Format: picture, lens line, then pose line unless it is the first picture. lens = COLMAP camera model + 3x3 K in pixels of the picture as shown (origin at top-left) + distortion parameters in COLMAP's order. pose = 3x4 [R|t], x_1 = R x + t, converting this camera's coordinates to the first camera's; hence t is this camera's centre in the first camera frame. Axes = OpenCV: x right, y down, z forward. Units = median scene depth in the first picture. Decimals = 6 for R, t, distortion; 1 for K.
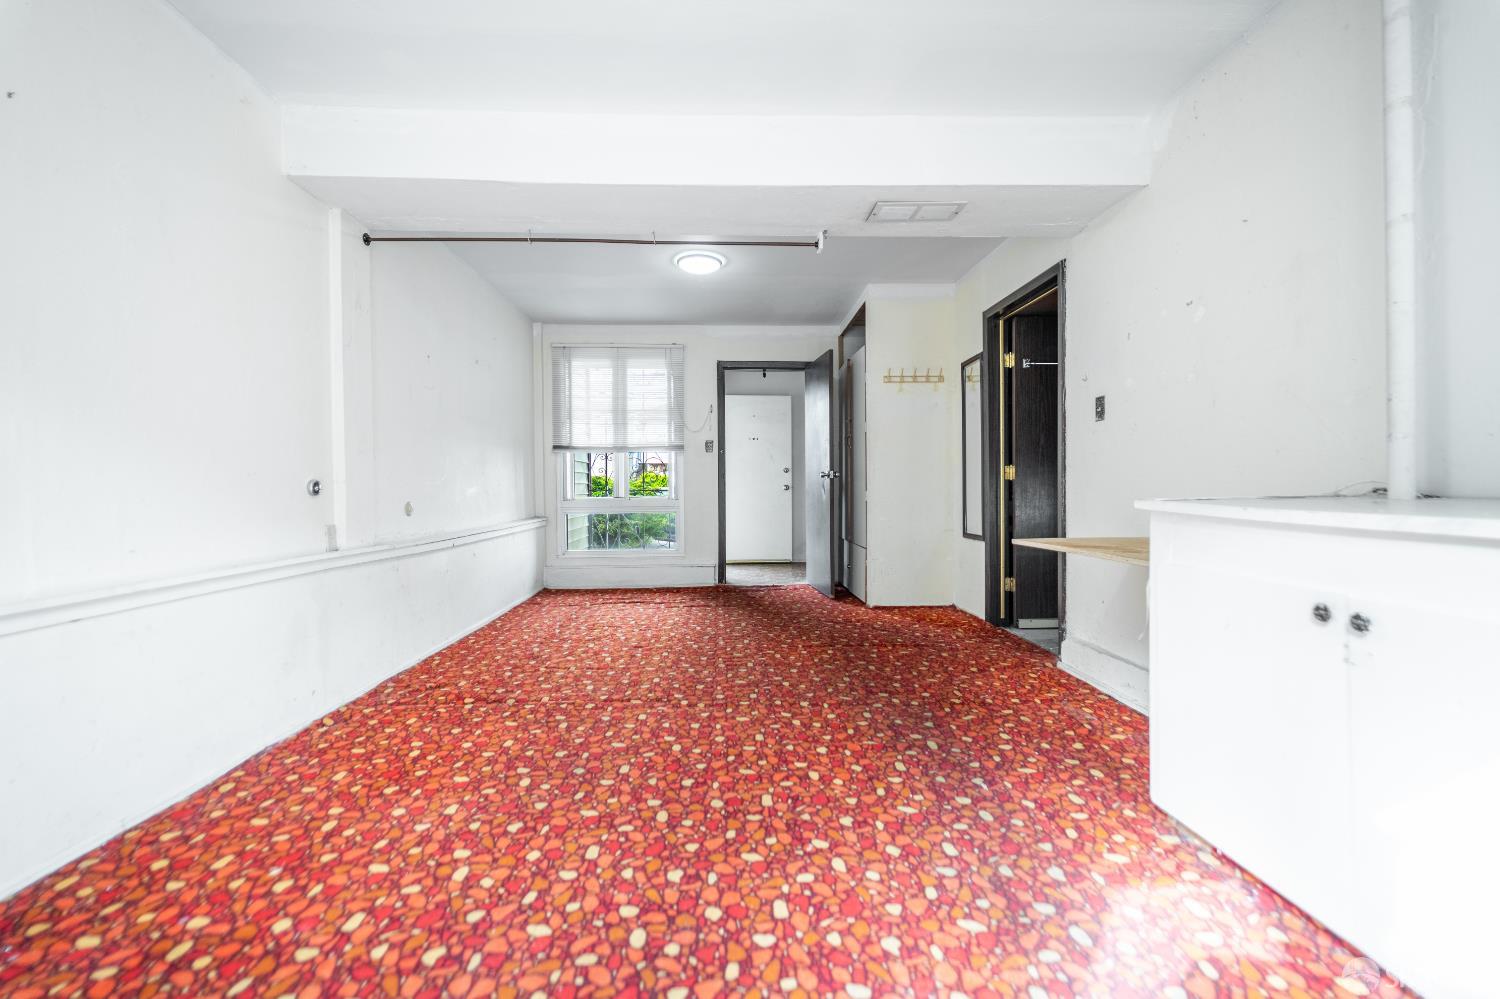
lens RADIAL K [[606.3, 0, 747.4], [0, 606.3, 492.9], [0, 0, 1]] dist [0.002771, -0.002642]
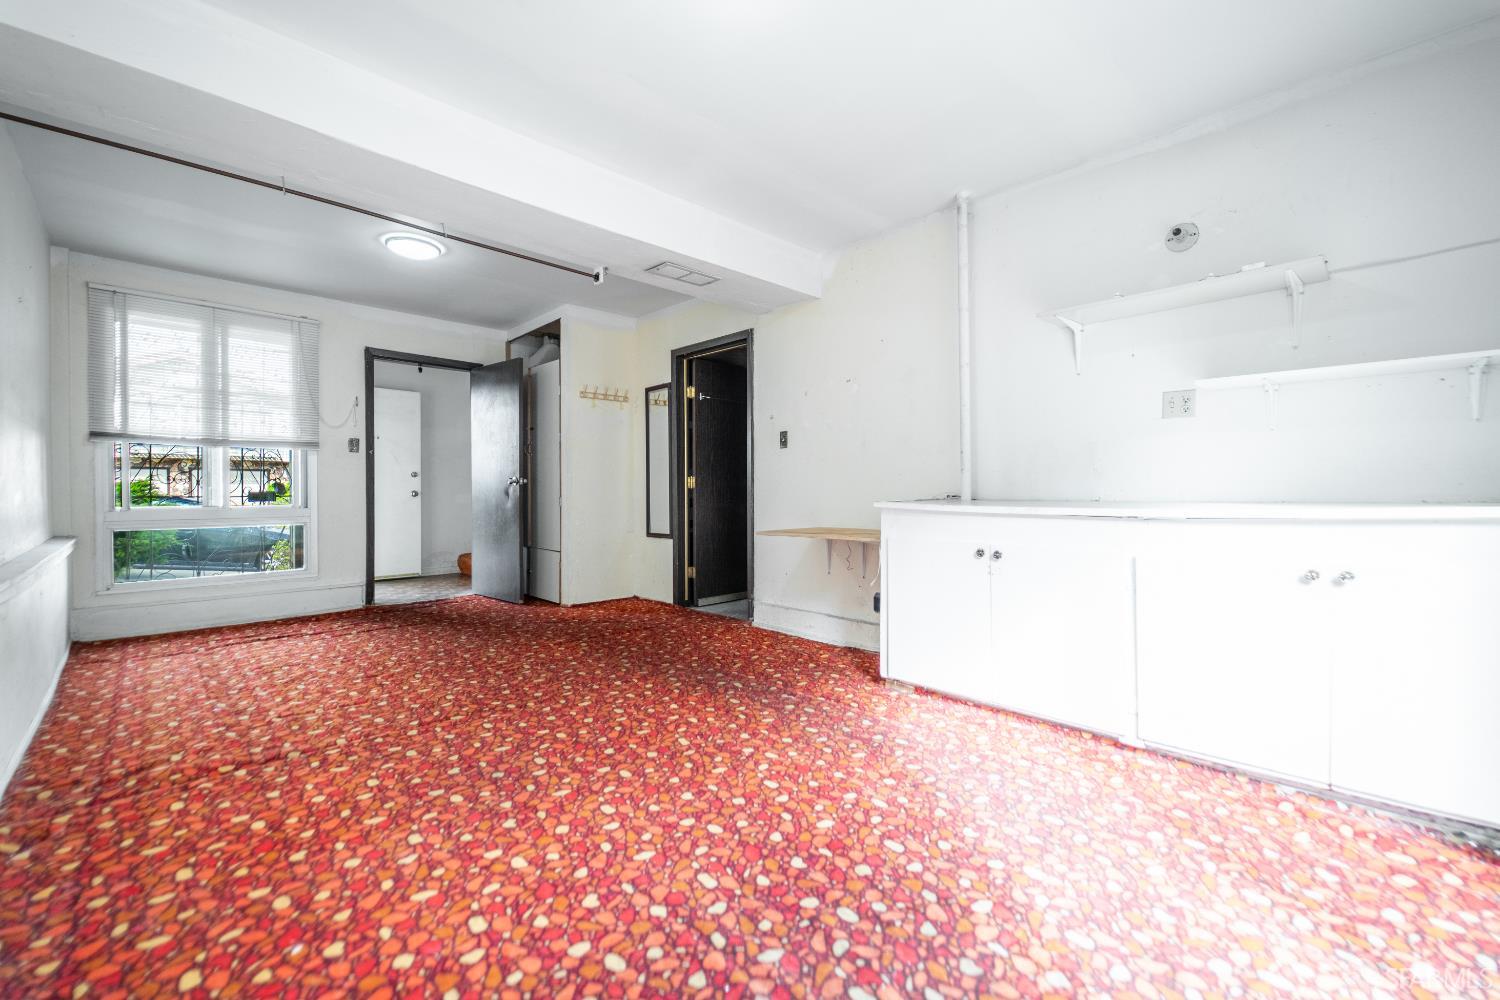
lens RADIAL K [[606.3, 0, 762.7], [0, 606.3, 492.3], [0, 0, 1]] dist [0.002771, -0.002642]
pose [[0.740258, 0.003962, 0.672311, -0.415798], [0.003688, 0.999944, -0.009954, 0.000060], [-0.672313, 0.009848, 0.740202, -0.031295]]
